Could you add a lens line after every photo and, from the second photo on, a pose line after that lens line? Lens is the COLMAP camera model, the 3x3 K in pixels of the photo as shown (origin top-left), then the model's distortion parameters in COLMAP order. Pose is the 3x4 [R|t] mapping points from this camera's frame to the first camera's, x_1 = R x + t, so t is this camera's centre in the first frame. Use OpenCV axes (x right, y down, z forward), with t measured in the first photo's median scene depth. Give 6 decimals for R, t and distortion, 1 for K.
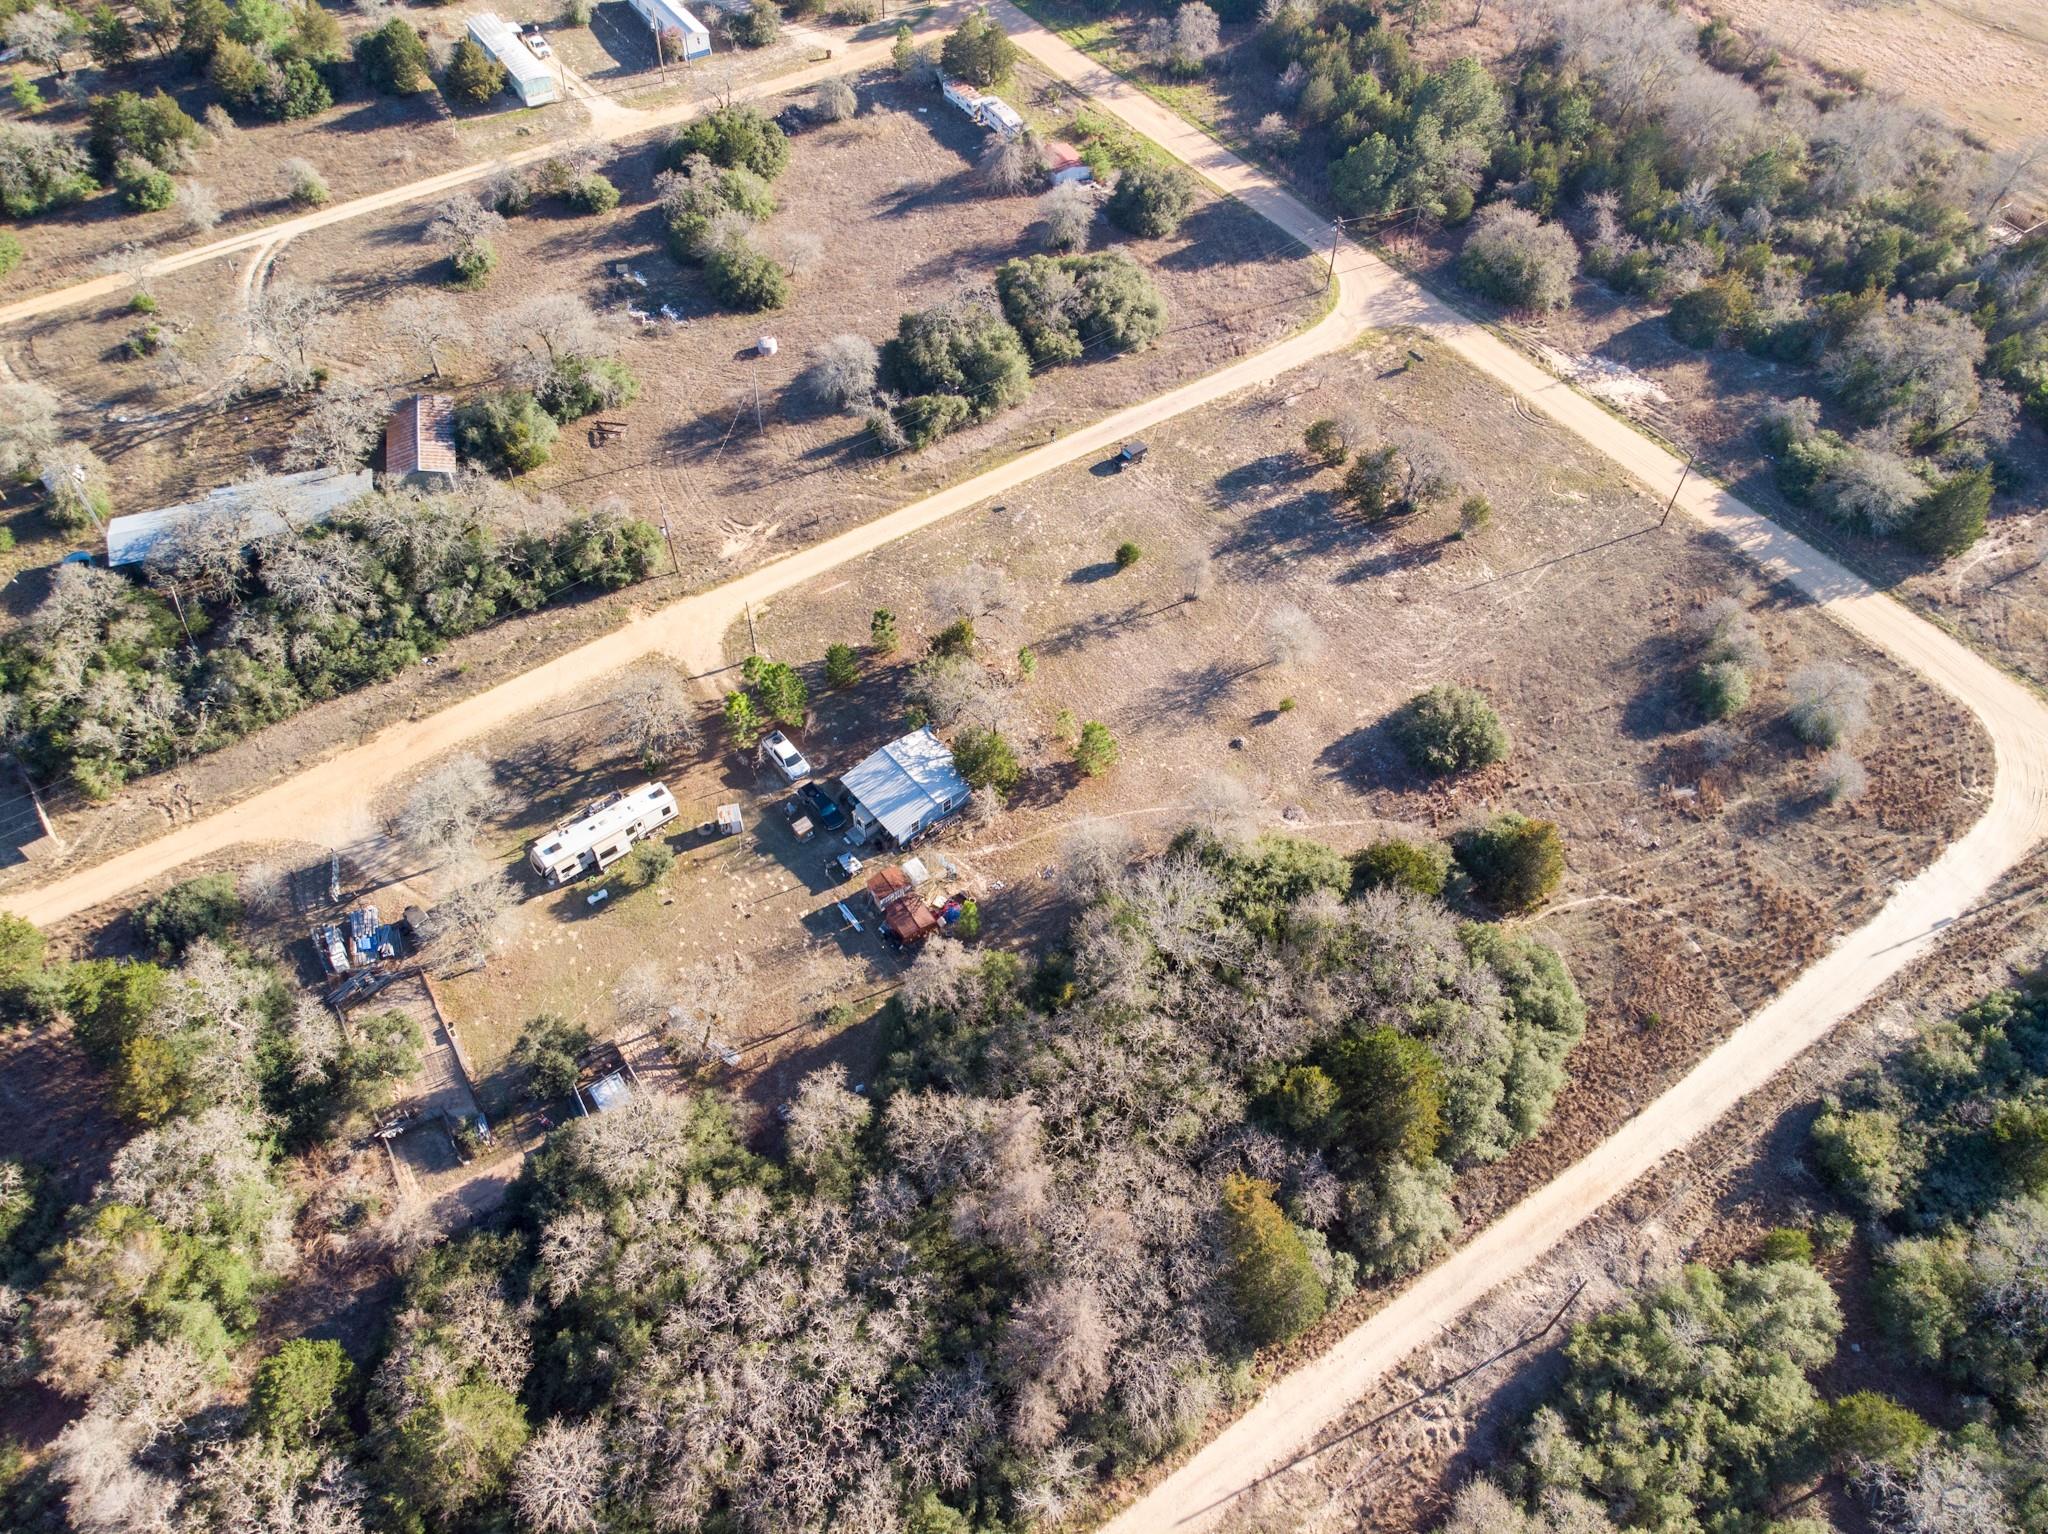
lens RADIAL K [[1500.9, 0, 1025.4], [0, 1500.9, 768.5], [0, 0, 1]] dist [-0.000656, 0.013683]
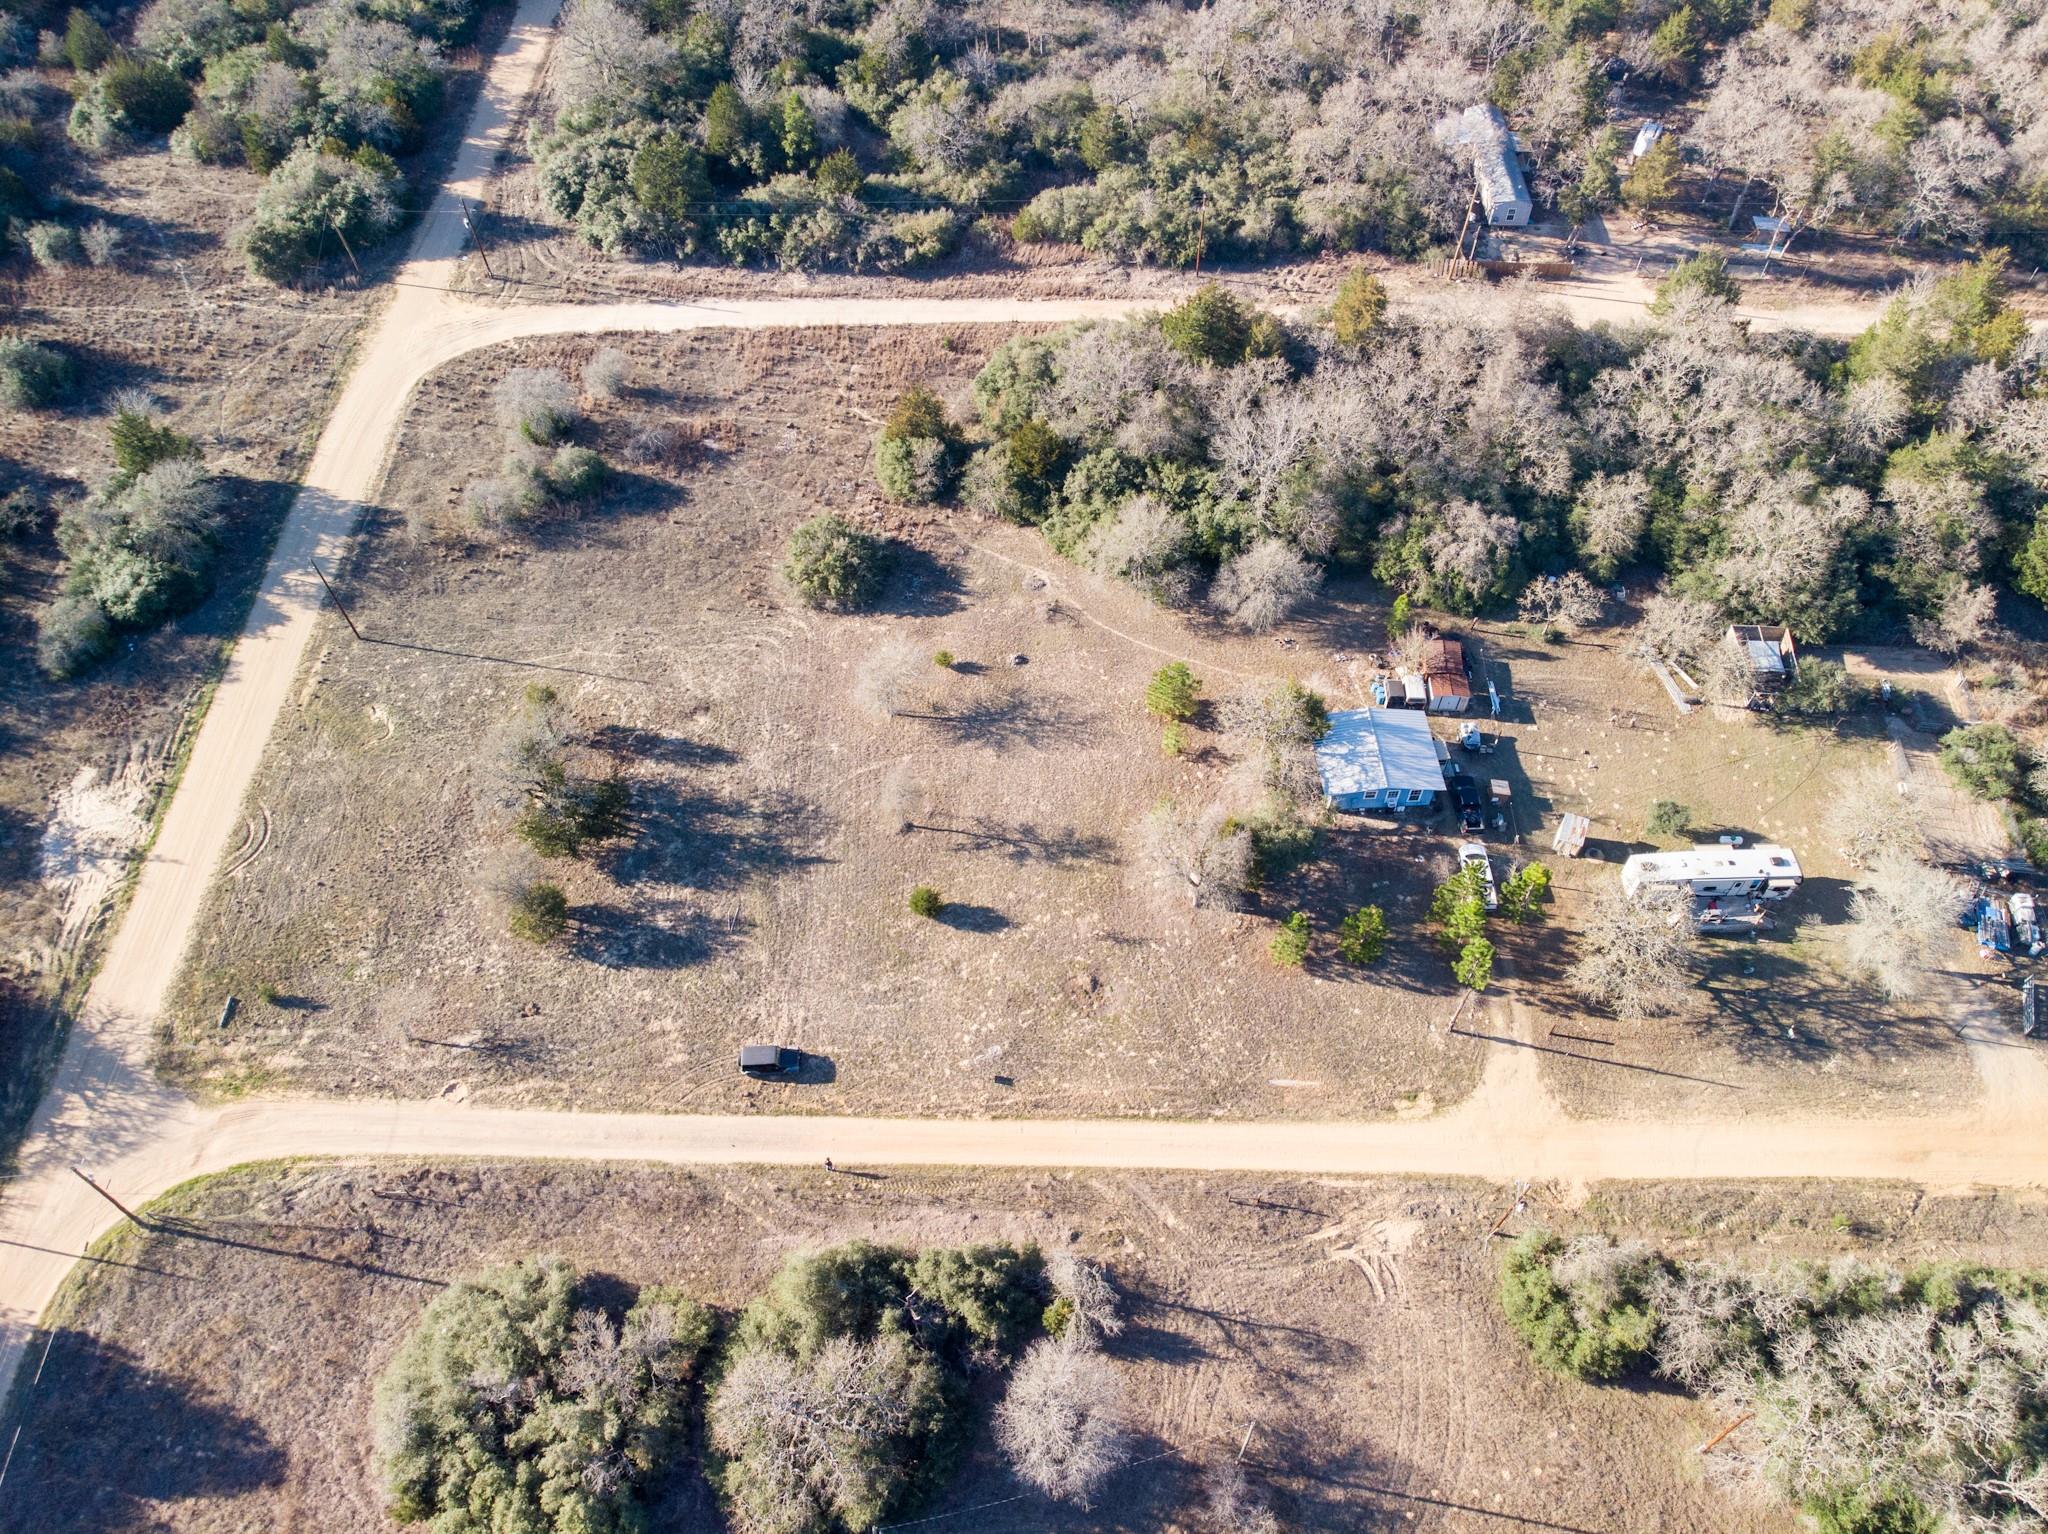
lens RADIAL K [[1504.2, 0, 1026.7], [0, 1504.2, 762.9], [0, 0, 1]] dist [-0.007575, 0.030256]
pose [[-0.801918, -0.492119, 0.338744, -0.210102], [0.456477, -0.138911, 0.878824, -0.850764], [-0.385431, 0.859374, 0.336036, 0.753322]]
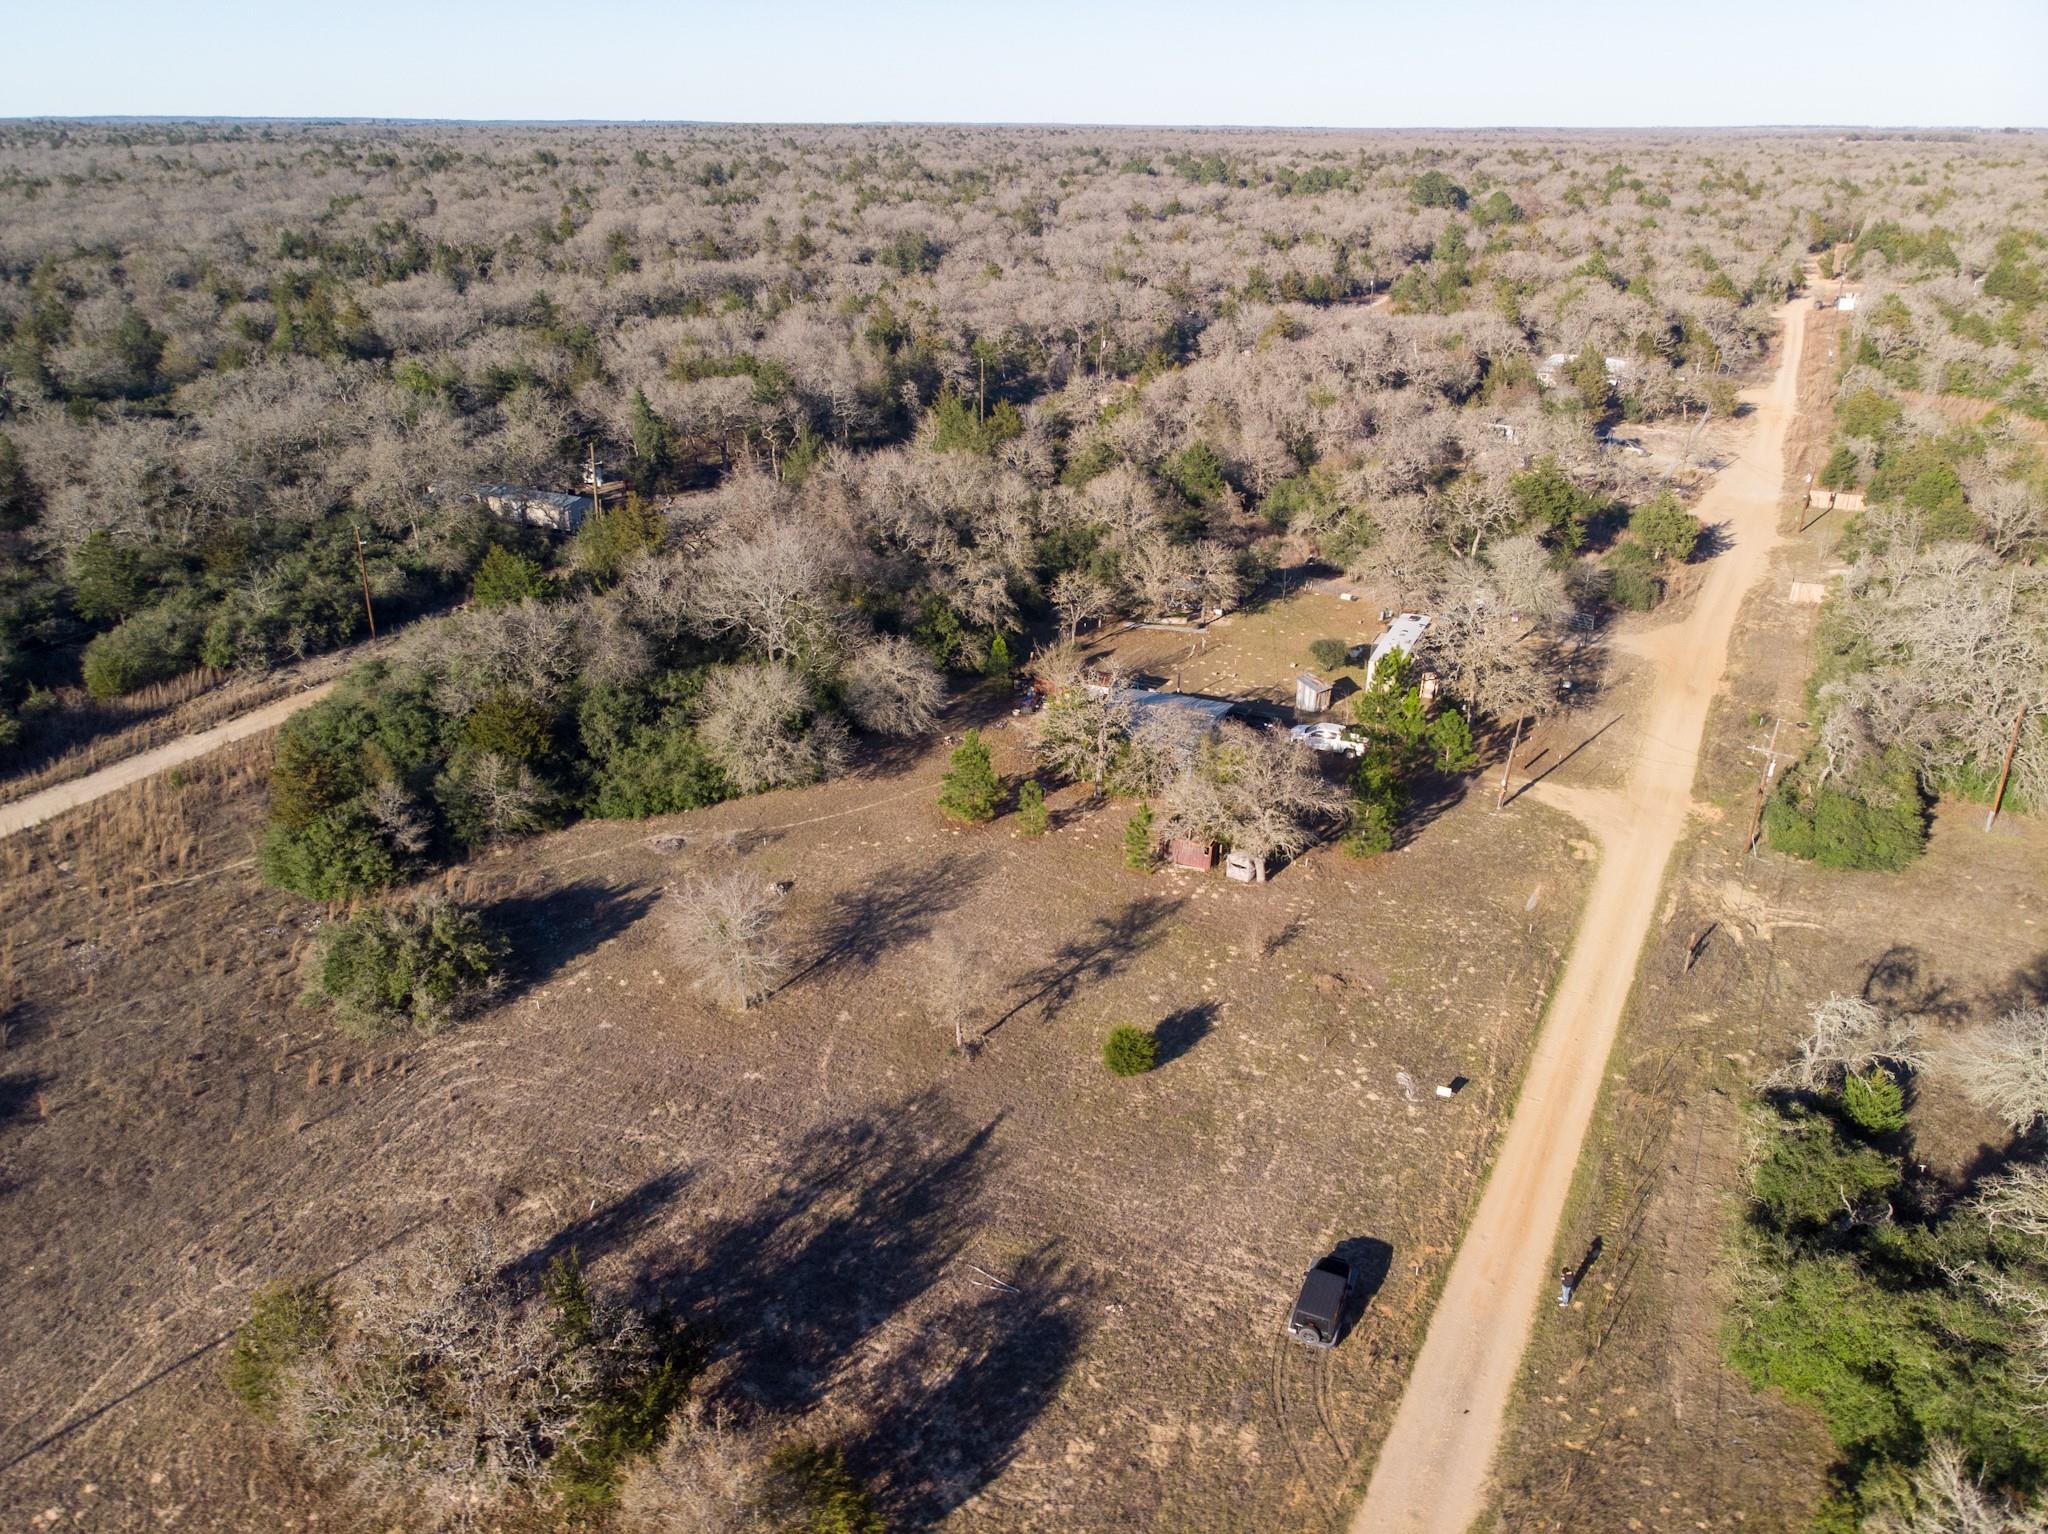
lens RADIAL K [[1514.5, 0, 1023.6], [0, 1514.5, 755.0], [0, 0, 1]] dist [-0.008826, 0.032911]
pose [[-0.892736, 0.148424, -0.425431, 0.315677], [-0.371645, 0.291289, 0.881493, -0.635306], [0.254759, 0.945051, -0.204884, 1.119443]]
